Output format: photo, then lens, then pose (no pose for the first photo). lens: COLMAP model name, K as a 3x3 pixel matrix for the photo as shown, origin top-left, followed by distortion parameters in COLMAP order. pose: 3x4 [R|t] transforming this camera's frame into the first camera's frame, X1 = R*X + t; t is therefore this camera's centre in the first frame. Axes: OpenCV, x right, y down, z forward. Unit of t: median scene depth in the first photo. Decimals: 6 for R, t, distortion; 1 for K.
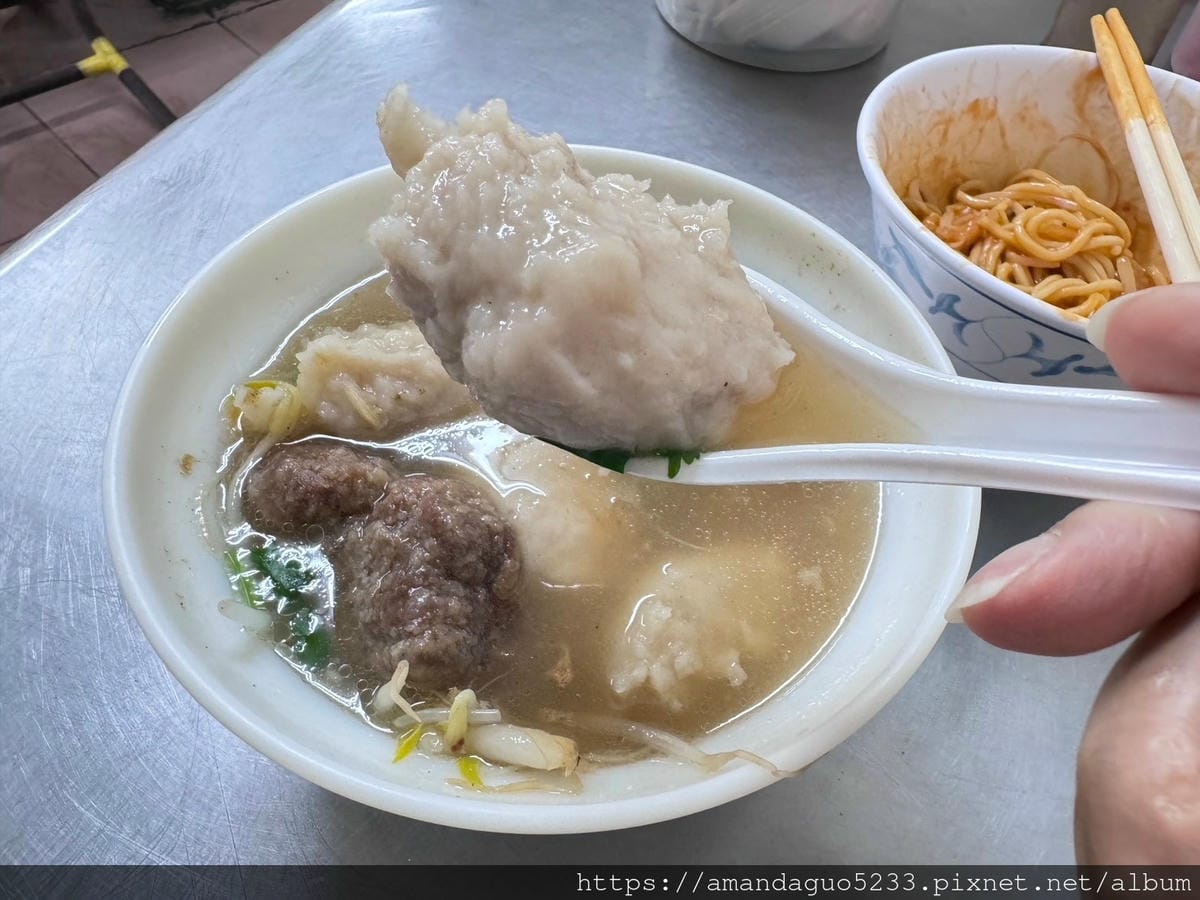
lens RADIAL K [[871.7, 0, 633.0], [0, 871.7, 454.8], [0, 0, 1]] dist [-0.029713, 0.029016]
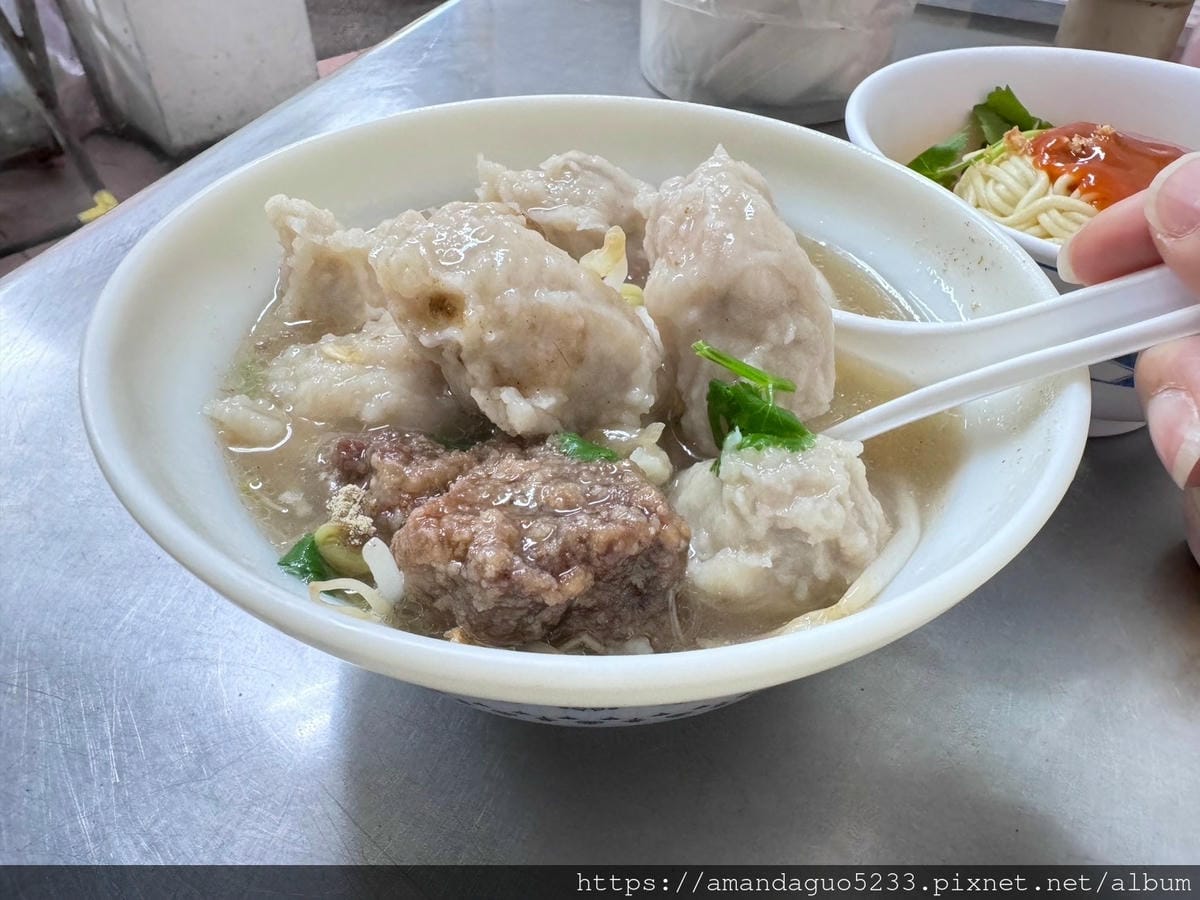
lens RADIAL K [[866.4, 0, 646.6], [0, 866.4, 447.4], [0, 0, 1]] dist [-0.001030, -0.002932]
pose [[0.998428, -0.054156, 0.014479, -0.011140], [0.055729, 0.986832, -0.151842, 0.085617], [-0.006066, 0.152411, 0.988299, 0.146872]]
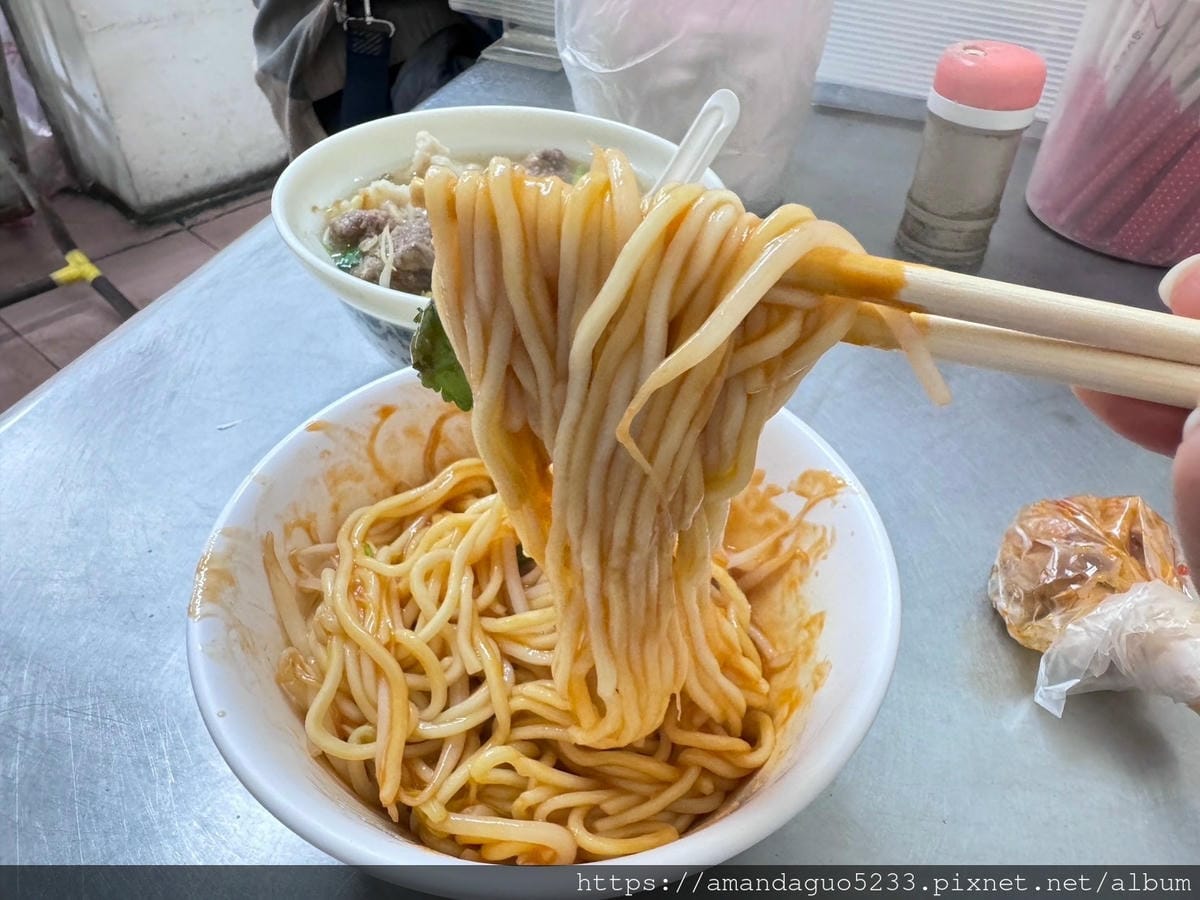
lens RADIAL K [[873.1, 0, 640.4], [0, 873.1, 447.7], [0, 0, 1]] dist [-0.005040, -0.001482]
pose [[0.996100, -0.076071, 0.044700, 0.048673], [0.083216, 0.978373, -0.189372, 0.086419], [-0.029328, 0.192353, 0.980887, -0.117510]]
